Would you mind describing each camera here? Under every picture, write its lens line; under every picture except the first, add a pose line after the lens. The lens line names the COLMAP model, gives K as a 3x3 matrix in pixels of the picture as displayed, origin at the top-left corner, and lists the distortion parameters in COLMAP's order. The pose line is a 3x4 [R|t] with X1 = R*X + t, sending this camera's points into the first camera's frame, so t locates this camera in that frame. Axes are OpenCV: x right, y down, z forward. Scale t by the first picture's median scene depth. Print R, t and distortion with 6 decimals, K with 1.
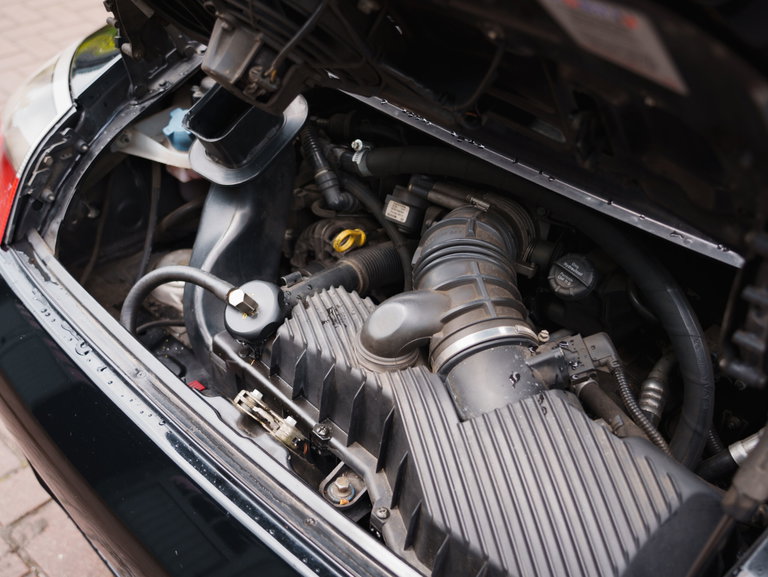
lens RADIAL K [[898.2, 0, 384.0], [0, 898.2, 288.5], [0, 0, 1]] dist [0.023942, -0.016099]
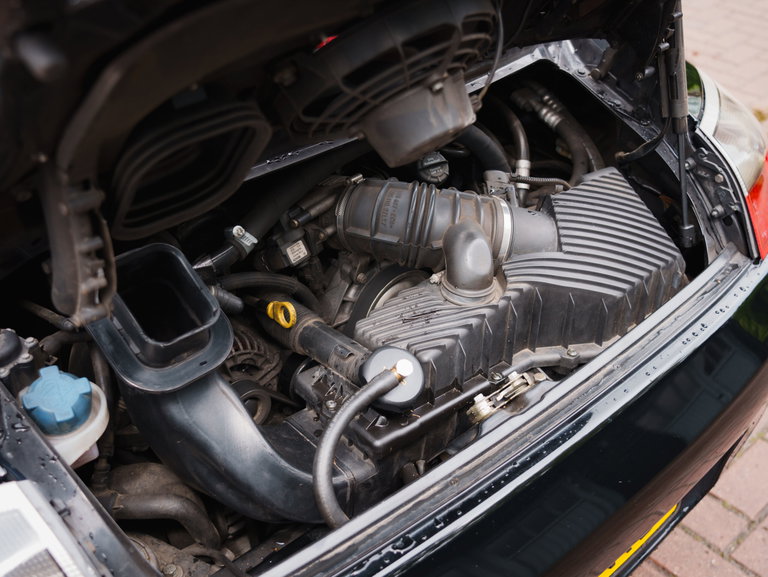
lens RADIAL K [[898.2, 0, 384.0], [0, 898.2, 288.5], [0, 0, 1]] dist [0.023942, -0.016099]
pose [[0.065265, -0.602682, 0.795308, -0.972871], [0.602453, 0.659158, 0.450069, -0.546916], [-0.795482, 0.449762, 0.406108, 0.630665]]
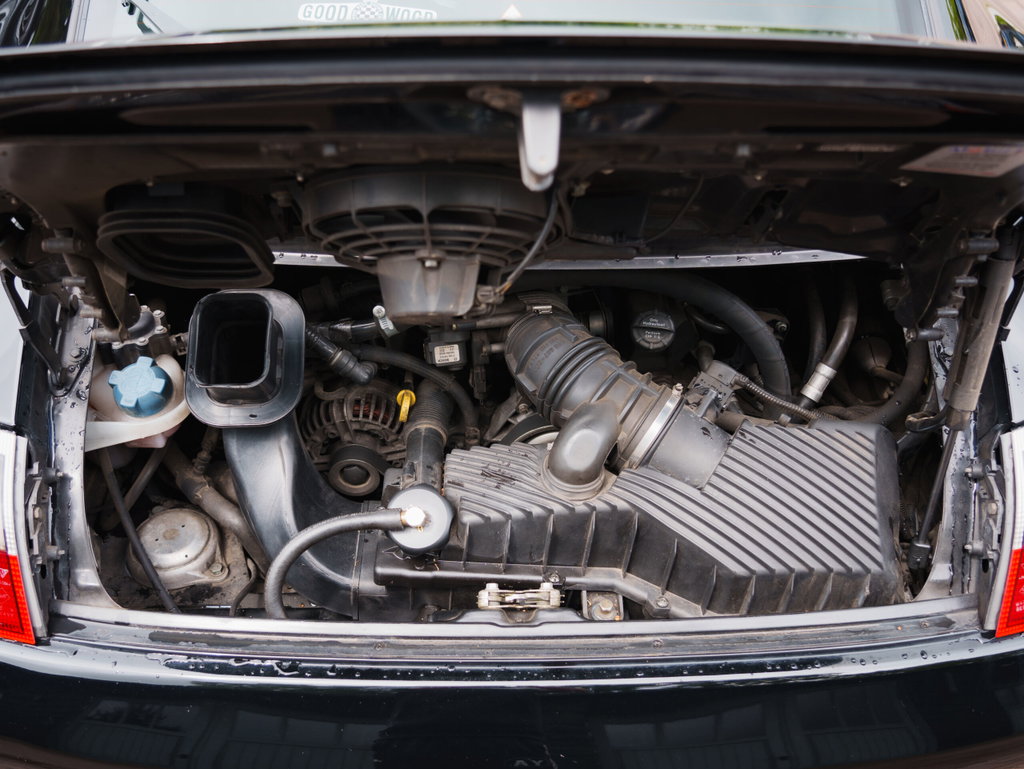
lens RADIAL K [[998.9, 0, 512.0], [0, 998.9, 384.5], [0, 0, 1]] dist [-0.008849, 0.016507]
pose [[0.698146, -0.488632, 0.523288, -0.617404], [0.435559, 0.869953, 0.231236, -0.330086], [-0.568225, 0.066486, 0.820183, 0.093060]]
